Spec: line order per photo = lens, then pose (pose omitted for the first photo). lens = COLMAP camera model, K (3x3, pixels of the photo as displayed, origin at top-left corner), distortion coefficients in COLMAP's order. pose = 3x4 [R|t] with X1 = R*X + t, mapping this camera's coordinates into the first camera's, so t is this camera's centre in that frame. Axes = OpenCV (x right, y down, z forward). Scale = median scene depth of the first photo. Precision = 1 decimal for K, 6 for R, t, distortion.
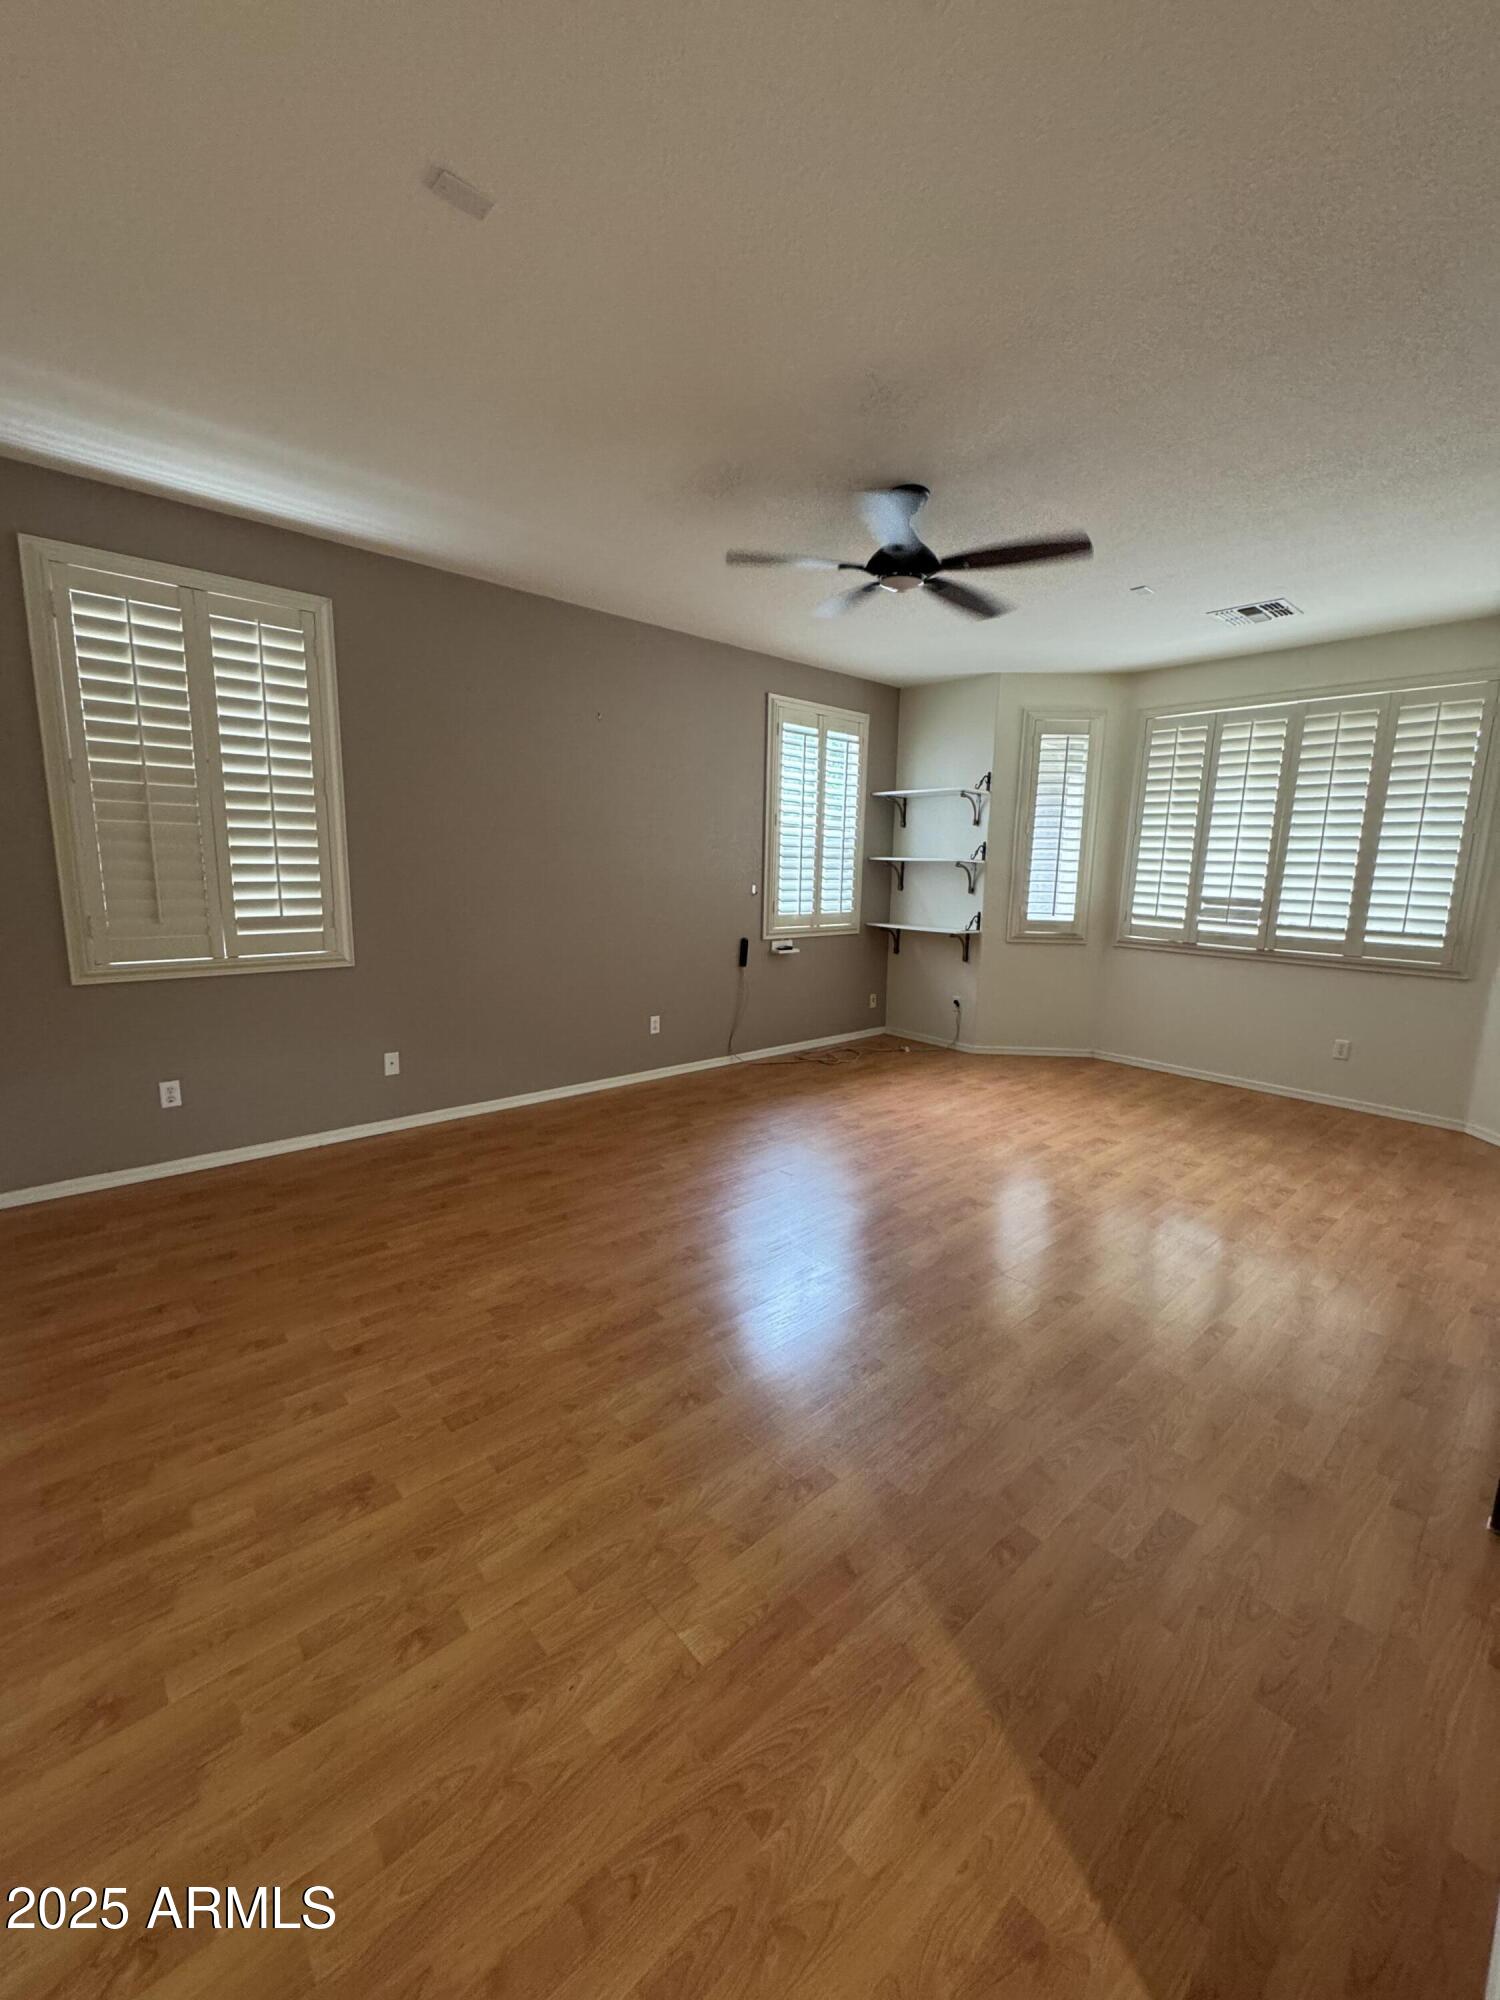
lens RADIAL K [[797.4, 0, 749.9], [0, 797.4, 998.0], [0, 0, 1]] dist [-0.001820, 0.000323]
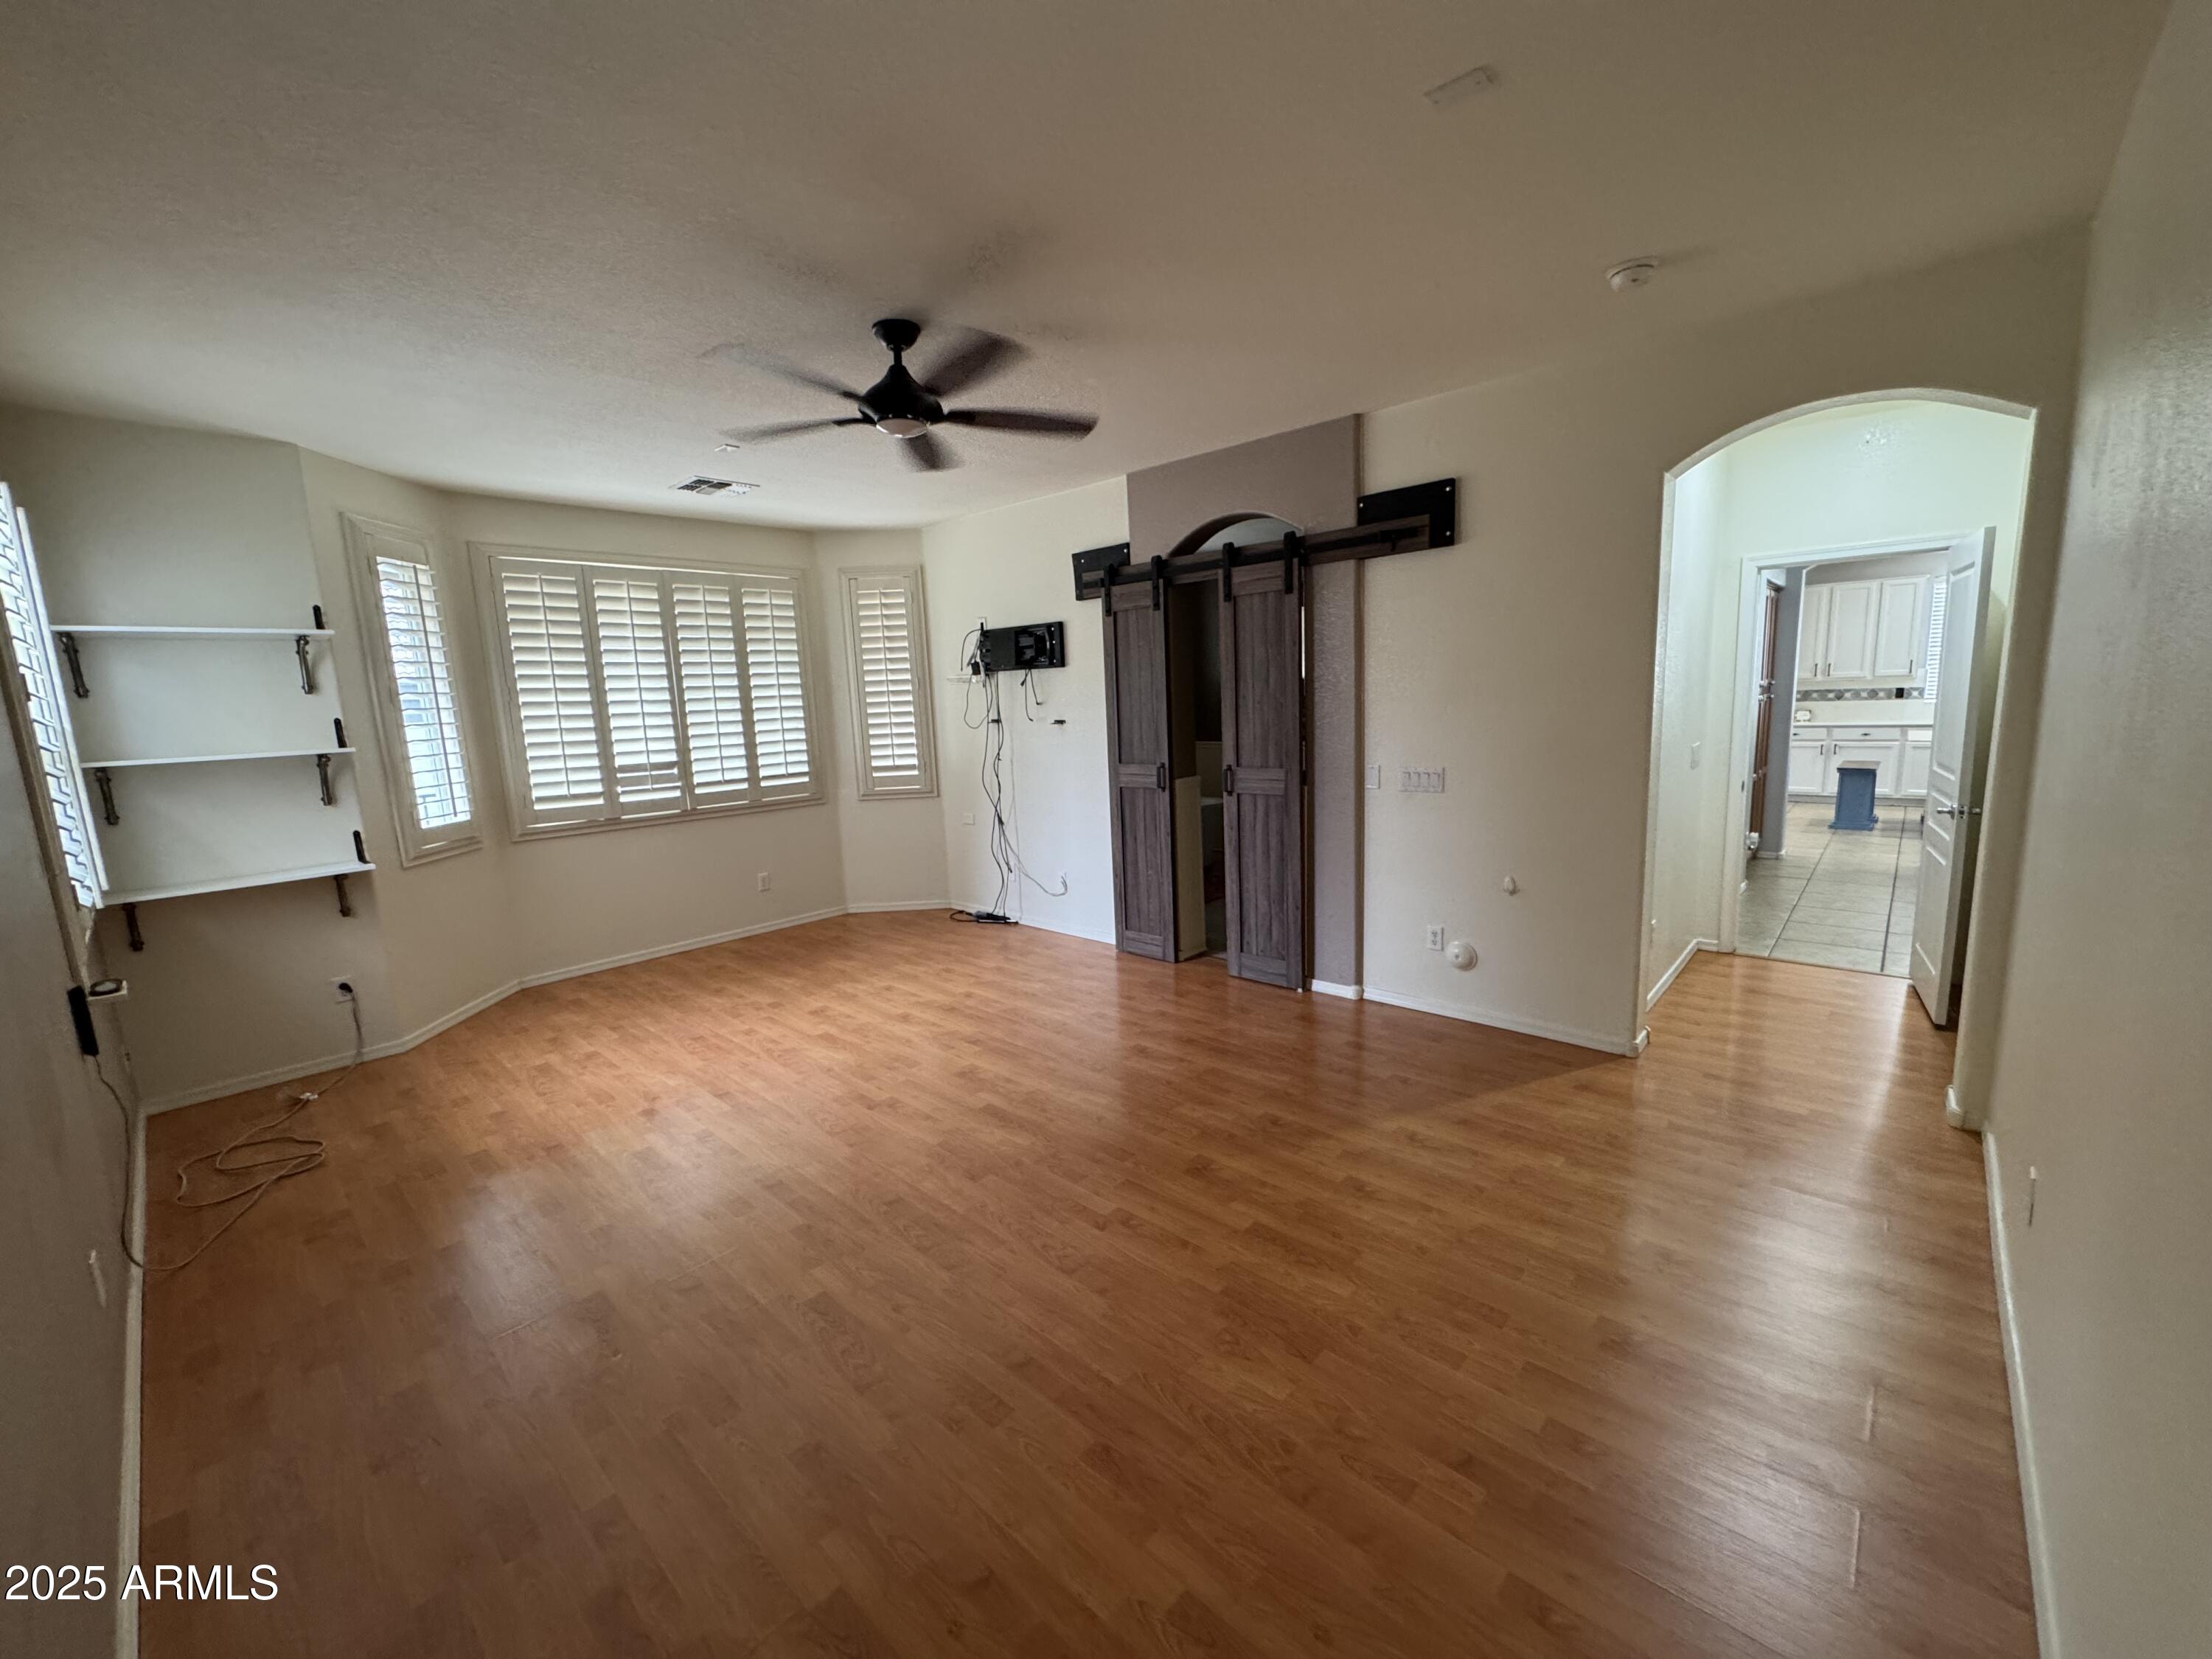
lens RADIAL K [[881.9, 0, 1106.0], [0, 881.9, 829.5], [0, 0, 1]] dist [-0.001820, 0.000323]
pose [[-0.100707, -0.168947, 0.980467, -0.533389], [0.207029, 0.960347, 0.186745, -0.141719], [-0.973138, 0.221791, -0.061737, 0.585501]]
